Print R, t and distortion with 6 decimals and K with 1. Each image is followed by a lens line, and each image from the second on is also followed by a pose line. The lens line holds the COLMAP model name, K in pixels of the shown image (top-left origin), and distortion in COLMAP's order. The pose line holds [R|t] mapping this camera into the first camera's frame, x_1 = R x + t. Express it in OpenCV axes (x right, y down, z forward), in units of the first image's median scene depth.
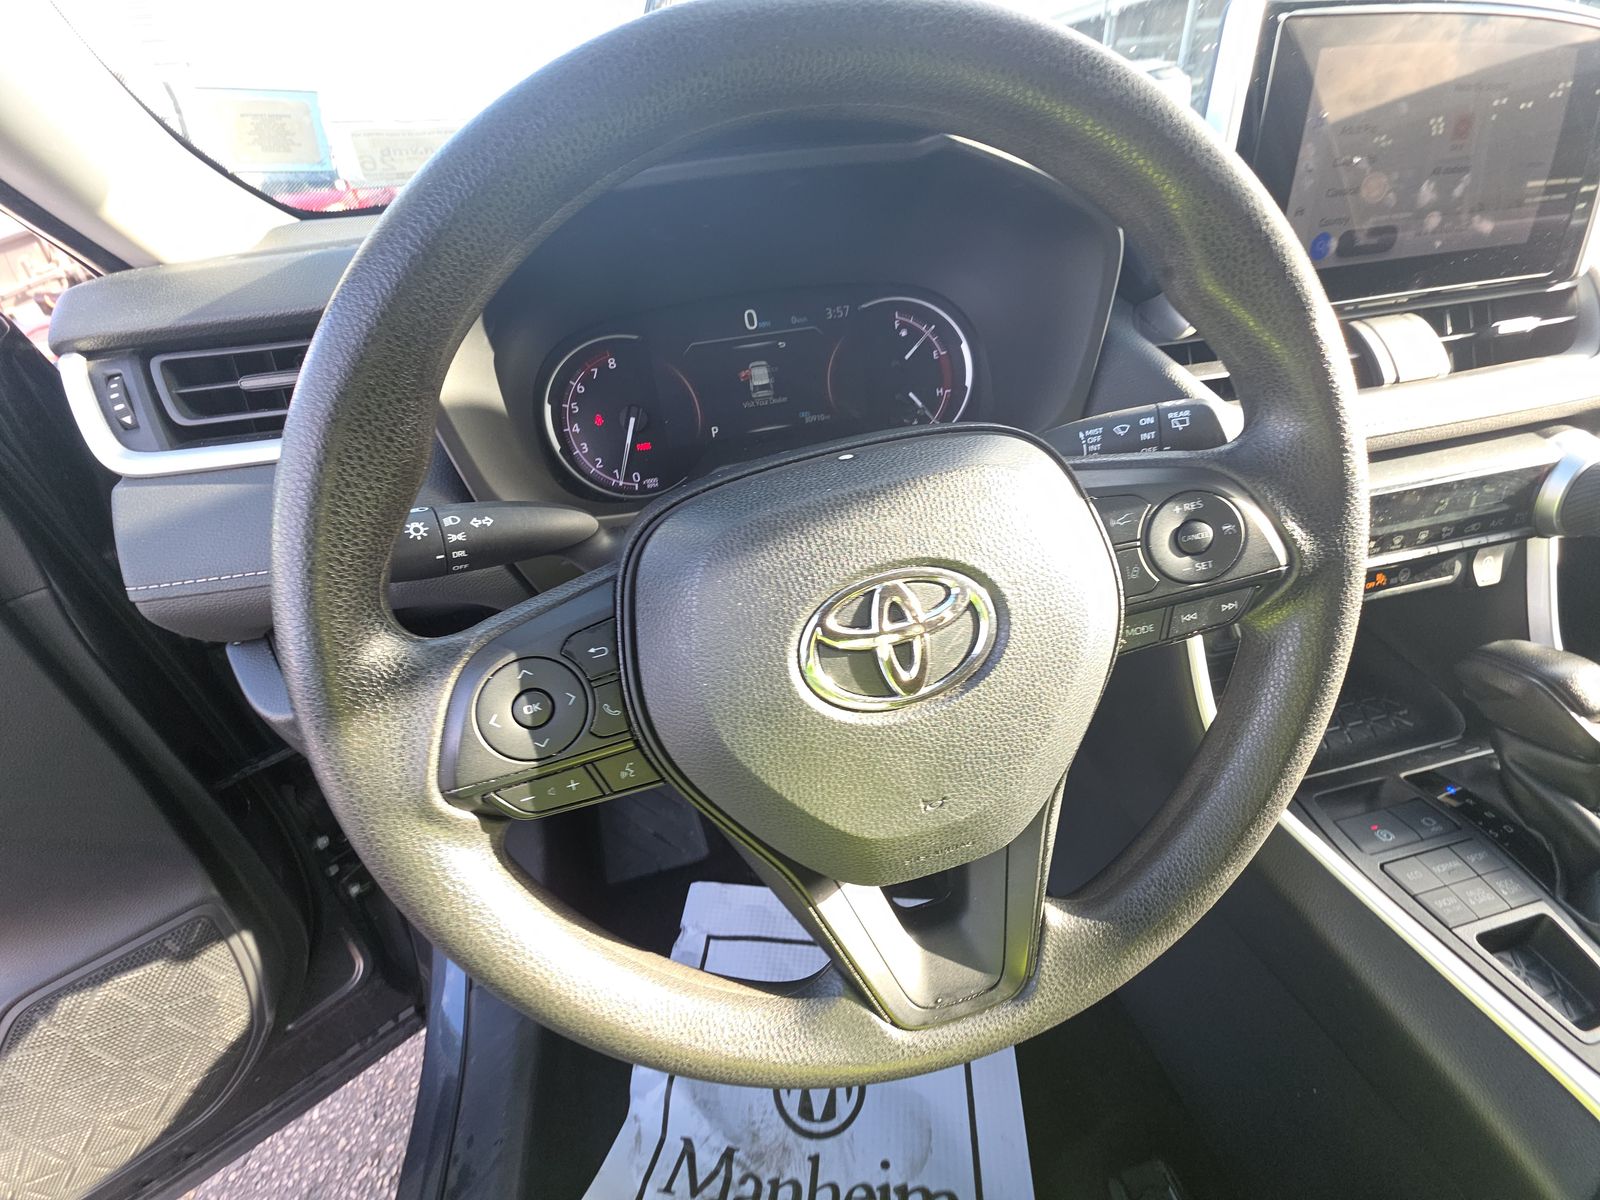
lens RADIAL K [[640.3, 0, 796.0], [0, 640.3, 598.5], [0, 0, 1]] dist [0.008338, -0.002016]
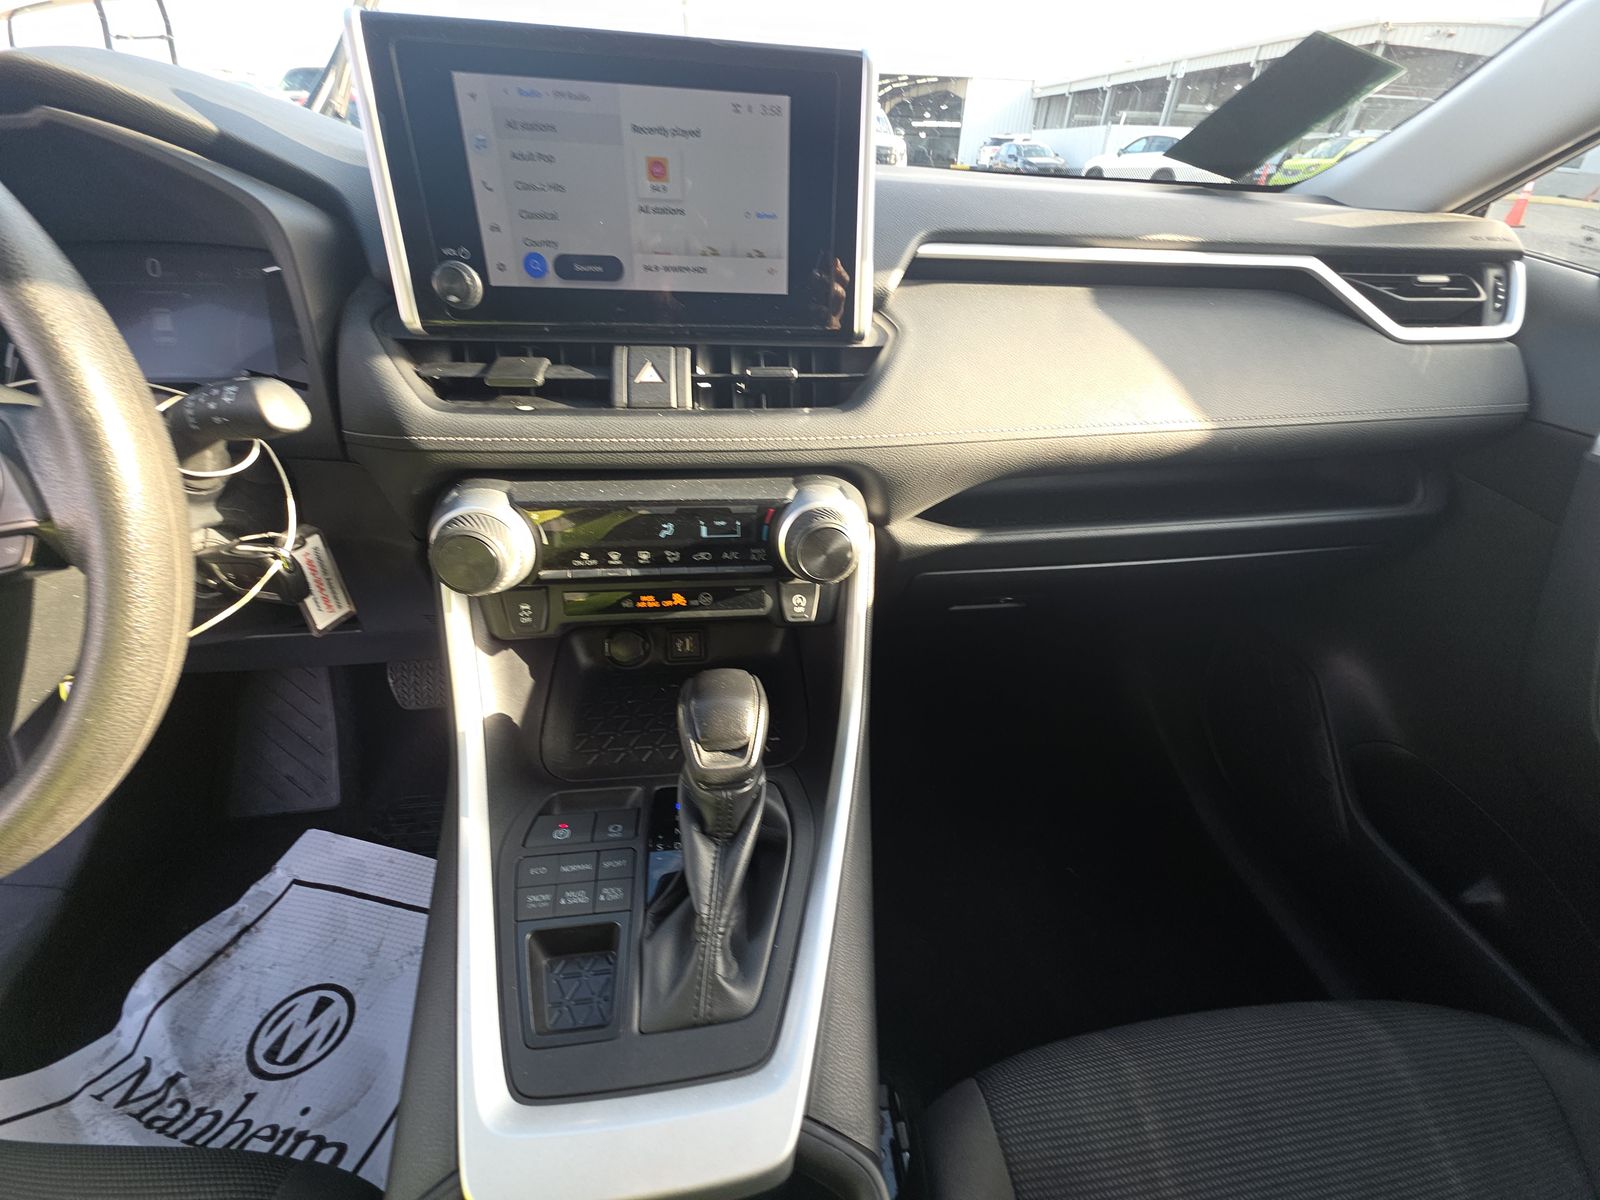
lens RADIAL K [[640.3, 0, 797.7], [0, 640.3, 603.8], [0, 0, 1]] dist [0.008338, -0.002016]
pose [[0.988237, 0.151621, -0.019990, 1.035567], [-0.151793, 0.988385, -0.007383, -0.041559], [0.018638, 0.010331, 0.999773, -0.029457]]
